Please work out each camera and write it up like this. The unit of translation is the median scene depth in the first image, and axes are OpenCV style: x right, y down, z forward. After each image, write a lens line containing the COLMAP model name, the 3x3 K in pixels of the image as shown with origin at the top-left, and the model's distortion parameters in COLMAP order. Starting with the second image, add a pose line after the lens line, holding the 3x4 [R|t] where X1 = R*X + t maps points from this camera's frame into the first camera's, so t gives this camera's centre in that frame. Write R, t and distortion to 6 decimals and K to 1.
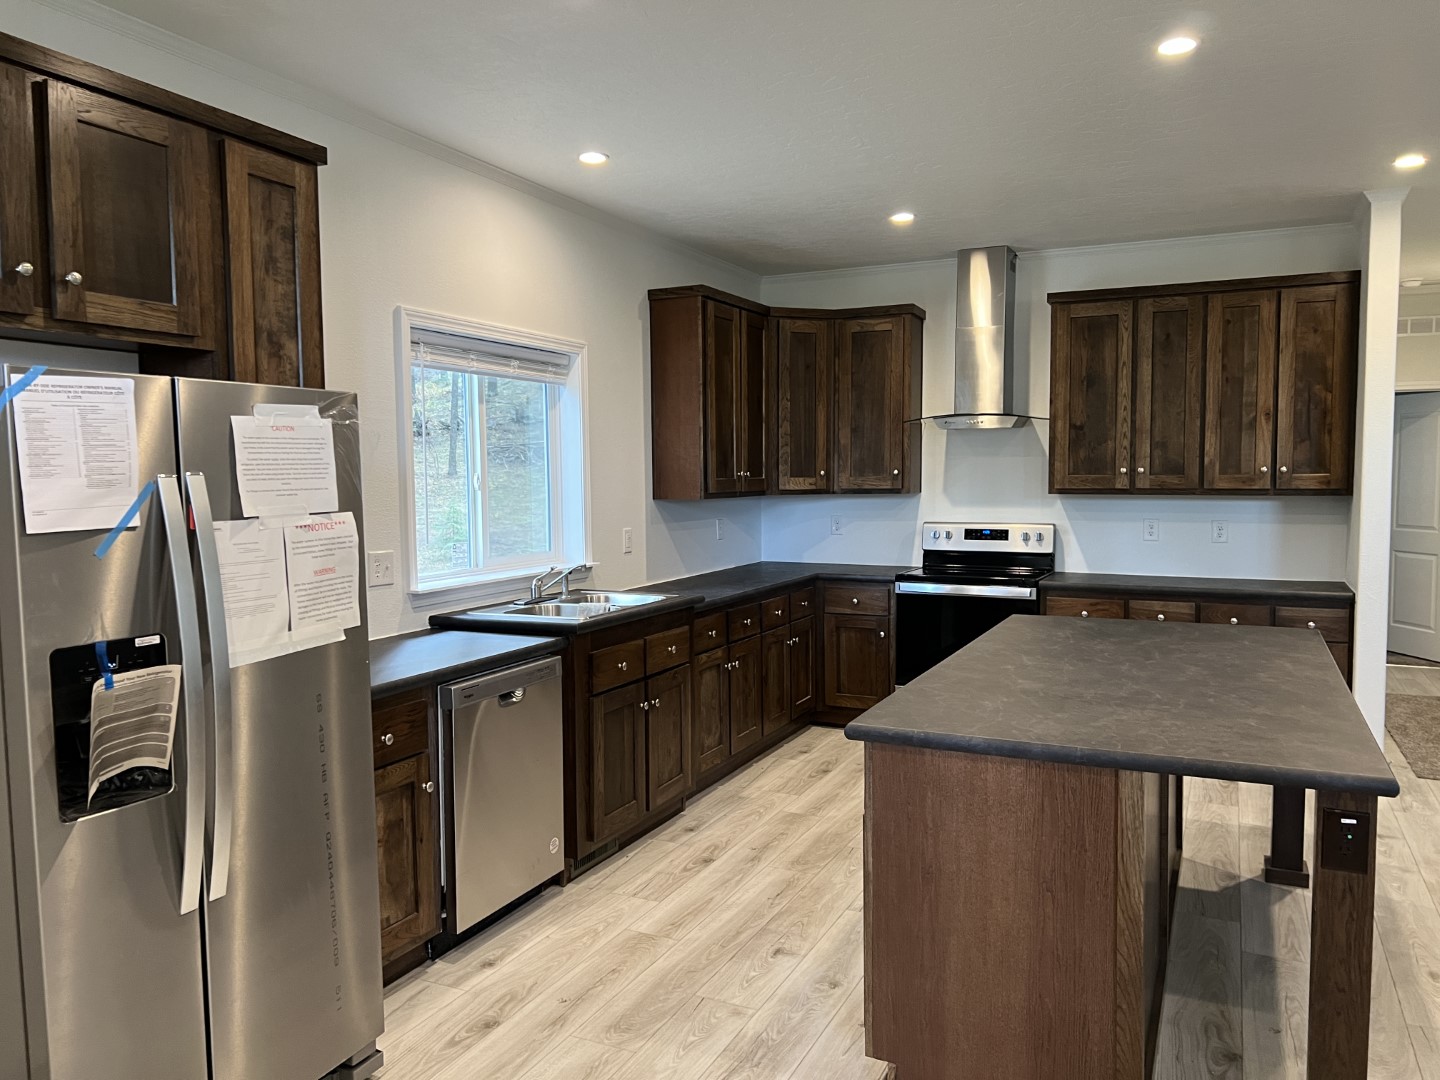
lens RADIAL K [[1079.2, 0, 716.8], [0, 1079.2, 533.8], [0, 0, 1]] dist [0.052299, -0.063374]
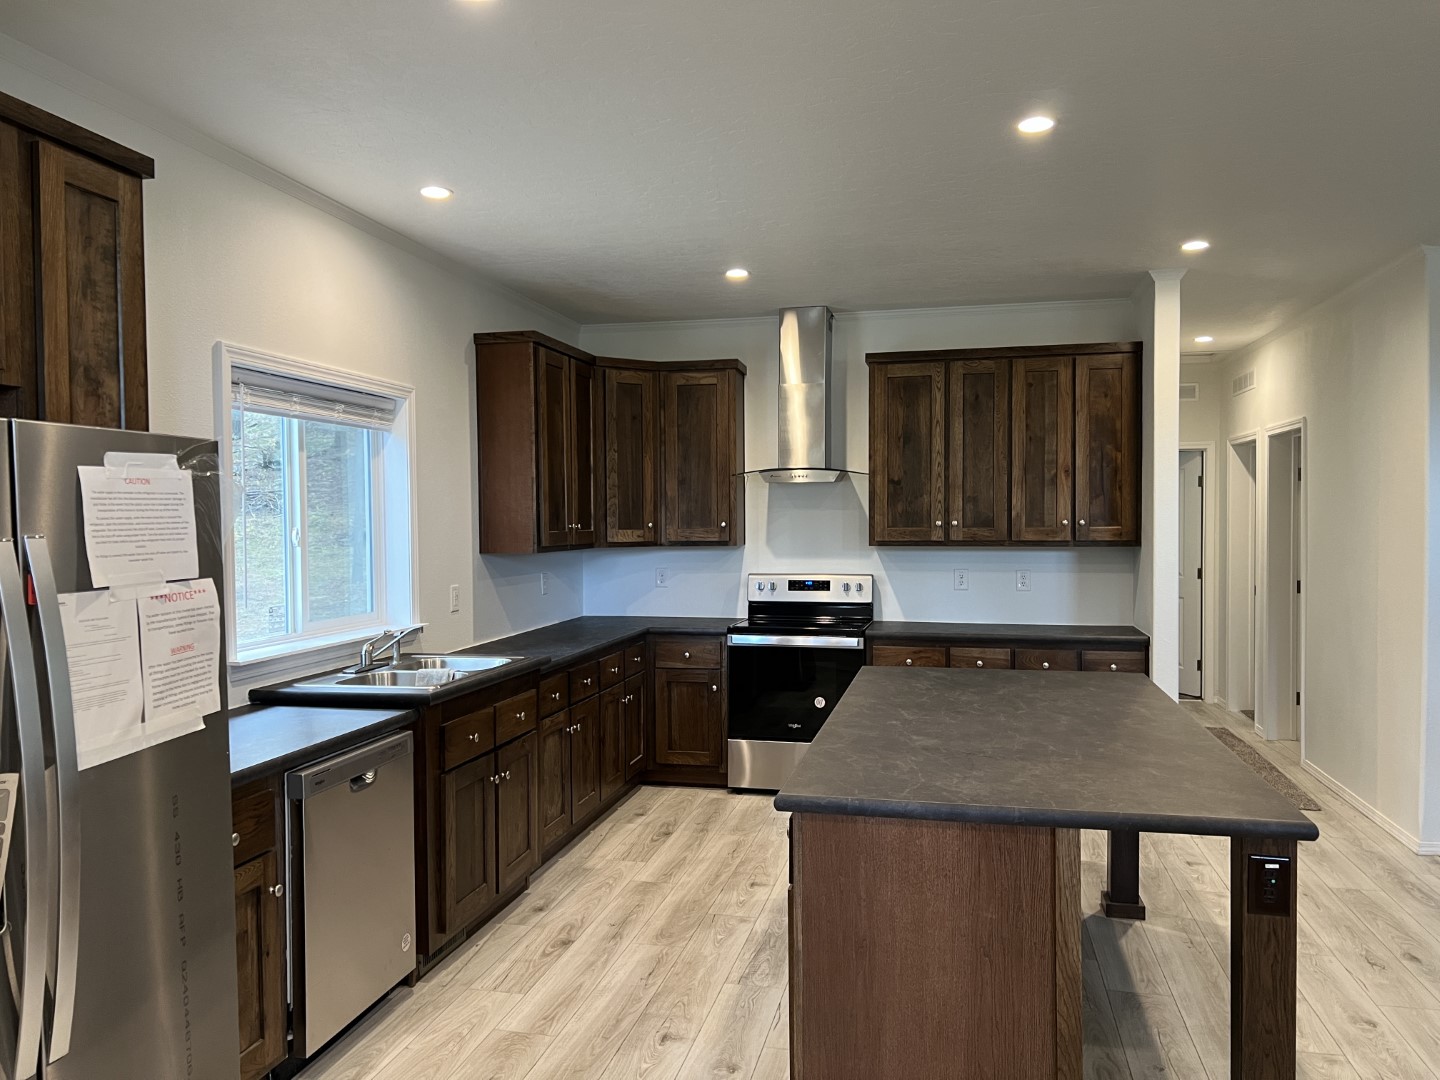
lens RADIAL K [[1076.7, 0, 720.0], [0, 1076.7, 540.0], [0, 0, 1]] dist [0.049611, -0.056685]
pose [[0.975431, -0.004244, 0.220266, -0.086370], [0.012864, 0.999206, -0.037715, -0.008238], [-0.219931, 0.039622, 0.974710, 0.048266]]
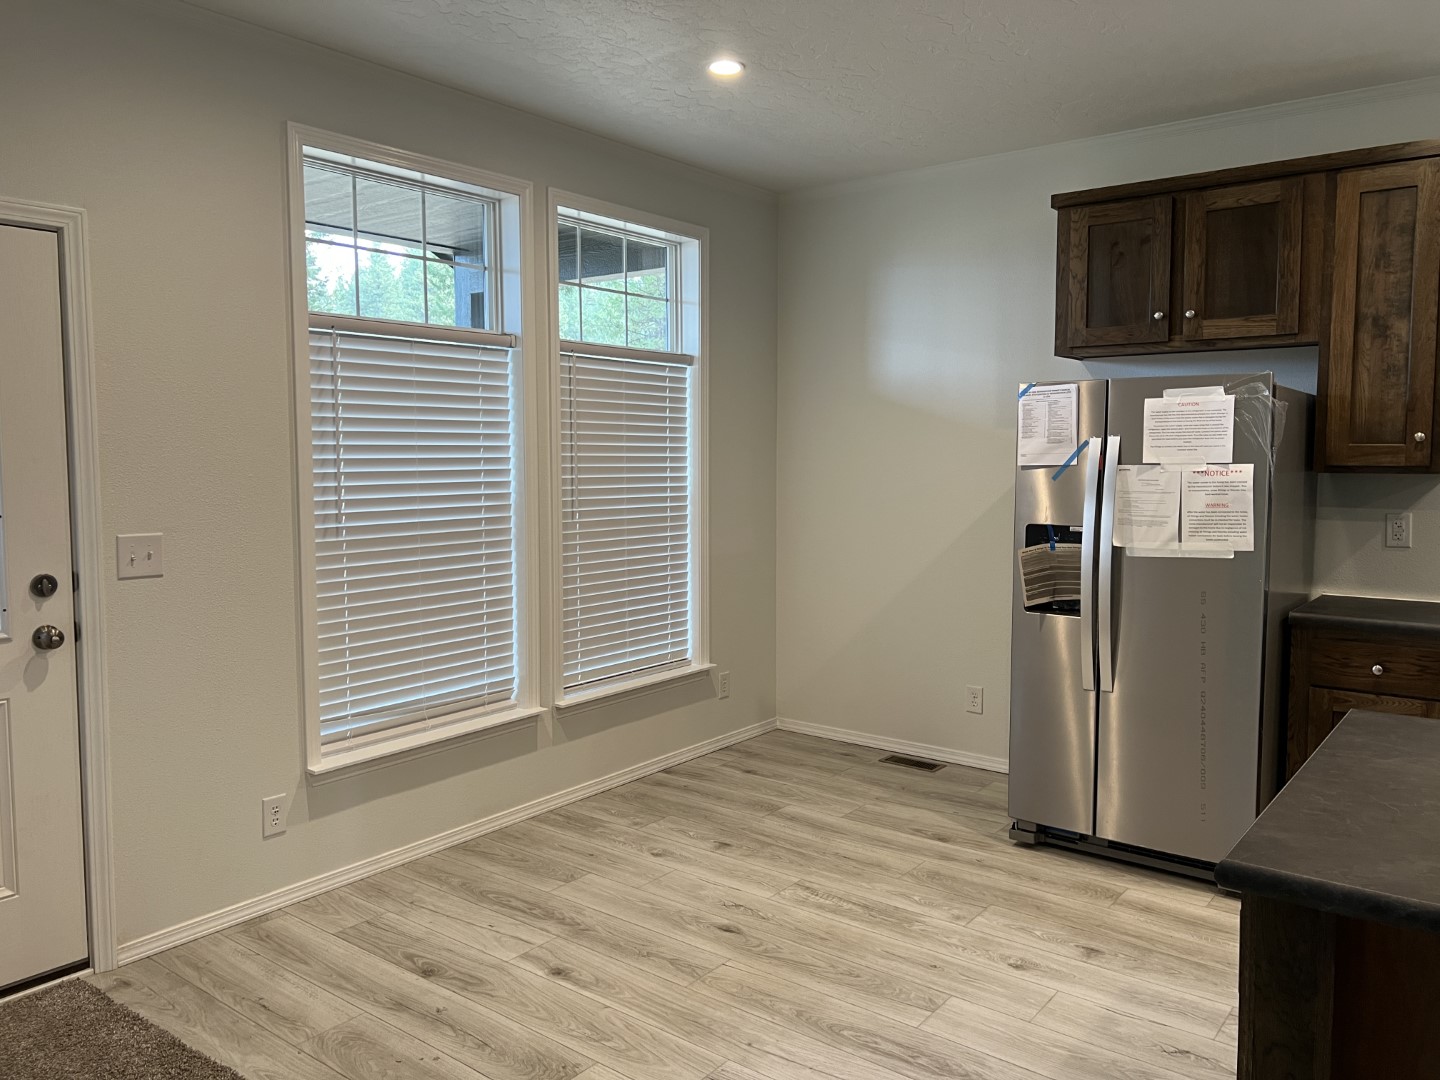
lens RADIAL K [[1079.2, 0, 716.8], [0, 1079.2, 533.8], [0, 0, 1]] dist [0.052299, -0.063374]
pose [[-0.217161, 0.085220, -0.972409, 0.708888], [-0.052347, 0.993732, 0.098779, -0.020967], [0.974731, 0.072353, -0.211338, 0.420496]]
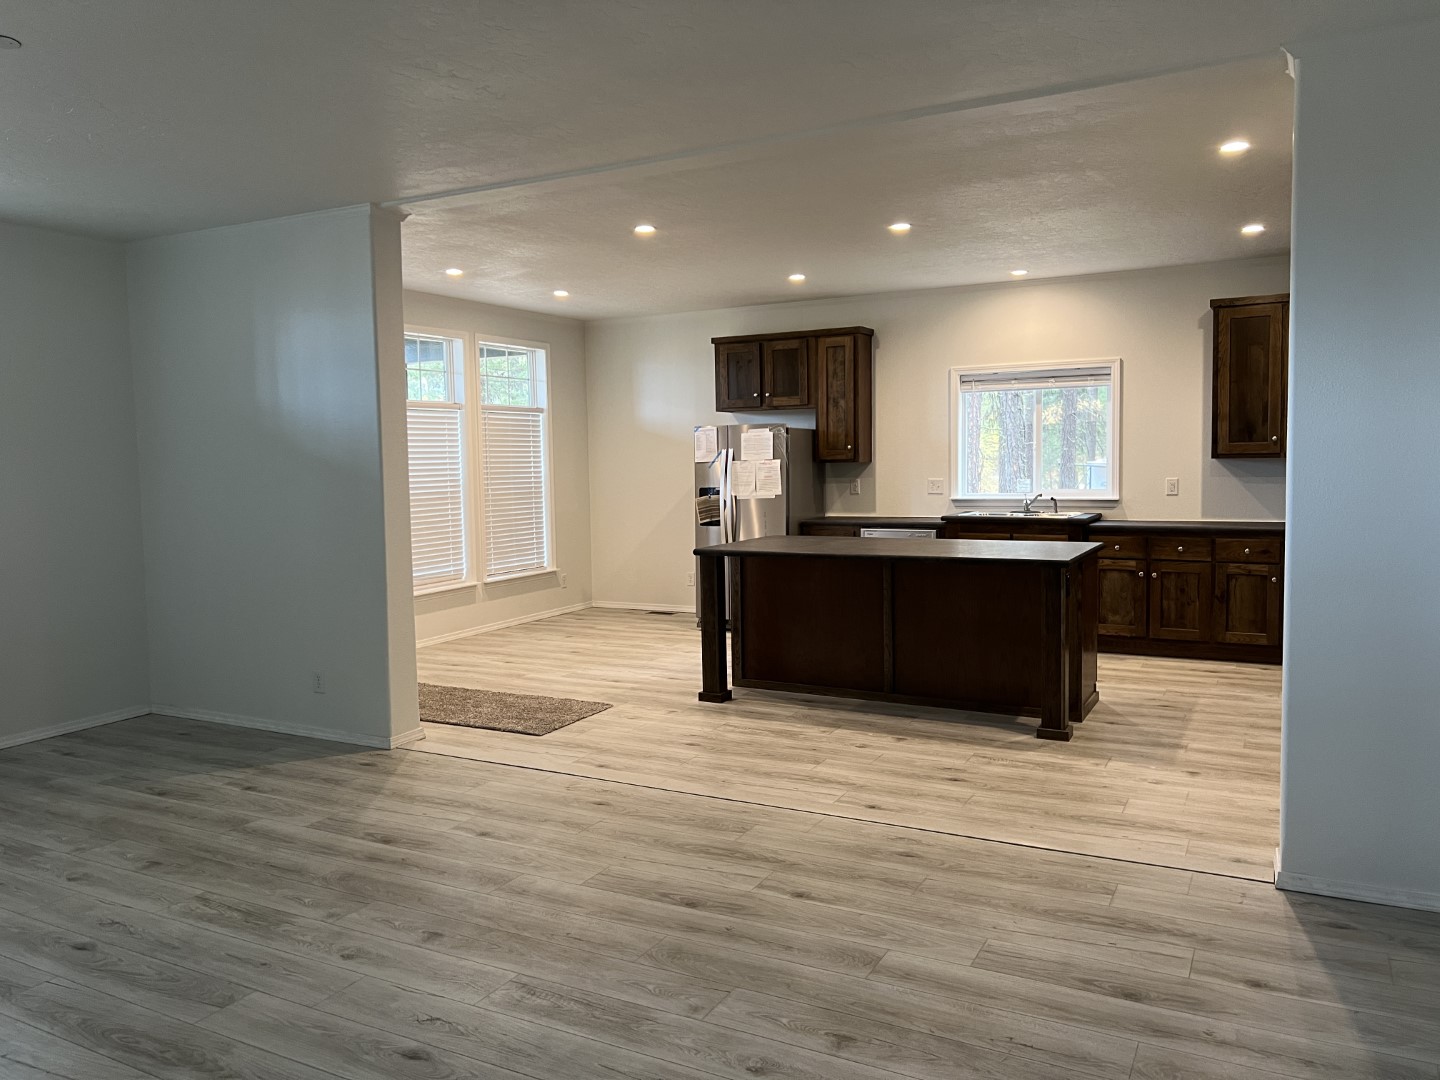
lens RADIAL K [[1063.0, 0, 715.2], [0, 1063.0, 536.0], [0, 0, 1]] dist [0.178912, -0.393293]
pose [[-0.044731, 0.086797, -0.995221, 1.882193], [-0.039050, 0.995305, 0.088559, -0.044014], [0.998236, 0.042825, -0.041131, 0.611431]]
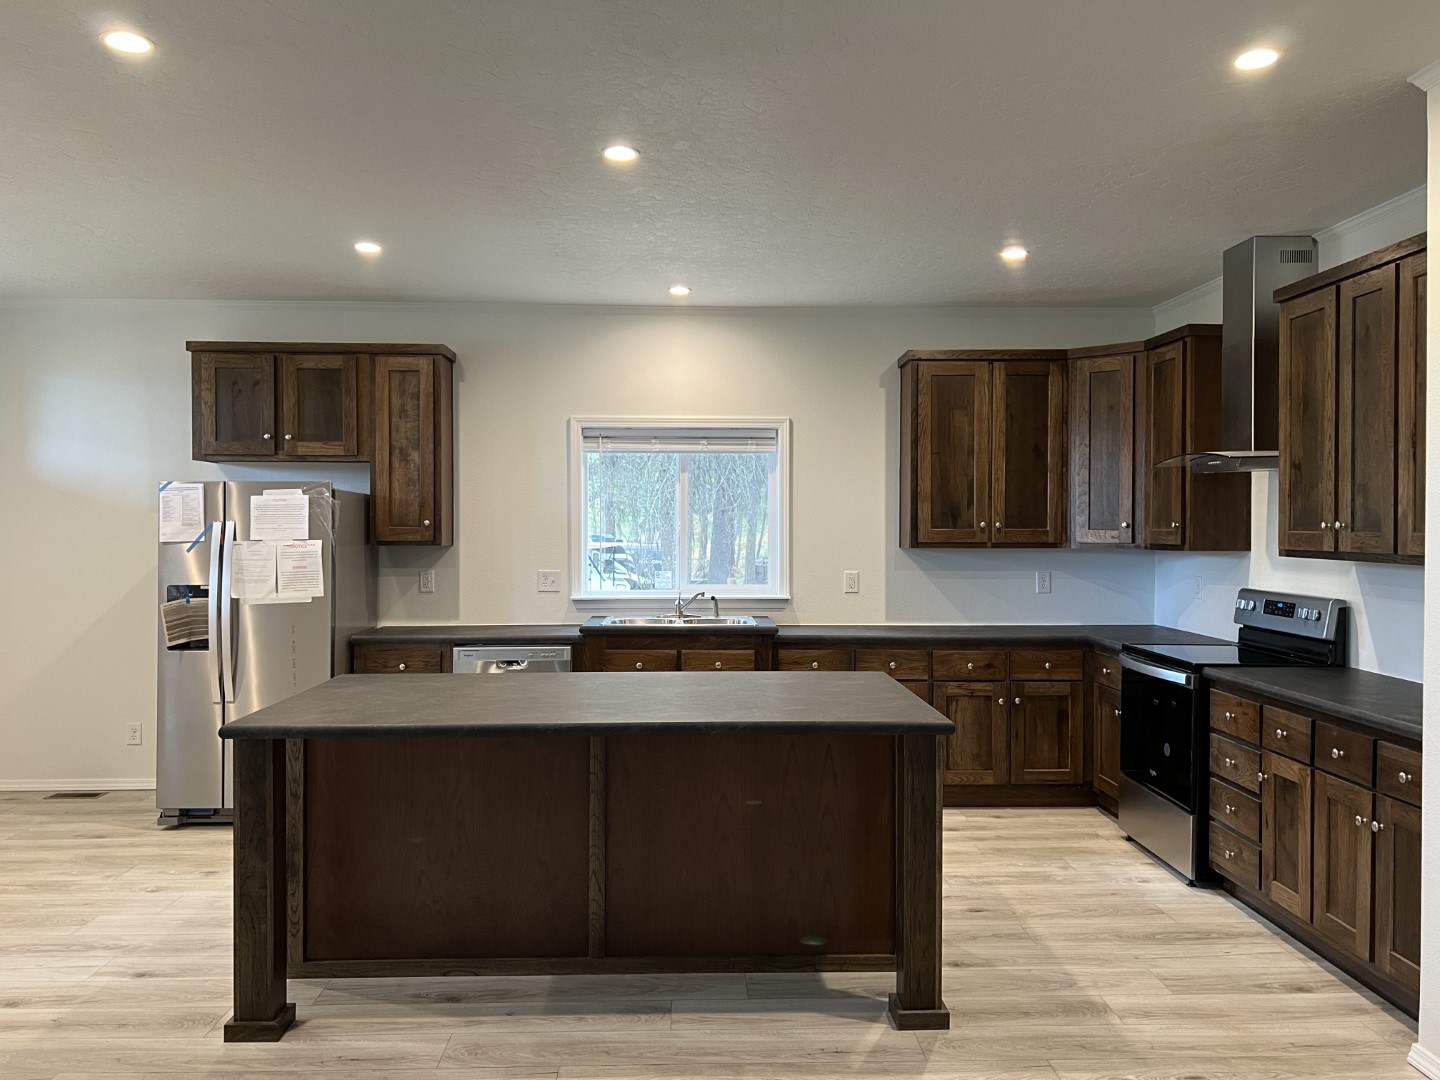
lens RADIAL K [[1079.2, 0, 716.8], [0, 1079.2, 533.8], [0, 0, 1]] dist [0.052299, -0.063374]
pose [[0.459414, 0.015825, -0.888081, 1.172434], [-0.056314, 0.998349, -0.011341, -0.032549], [0.886435, 0.055221, 0.459546, 0.465523]]
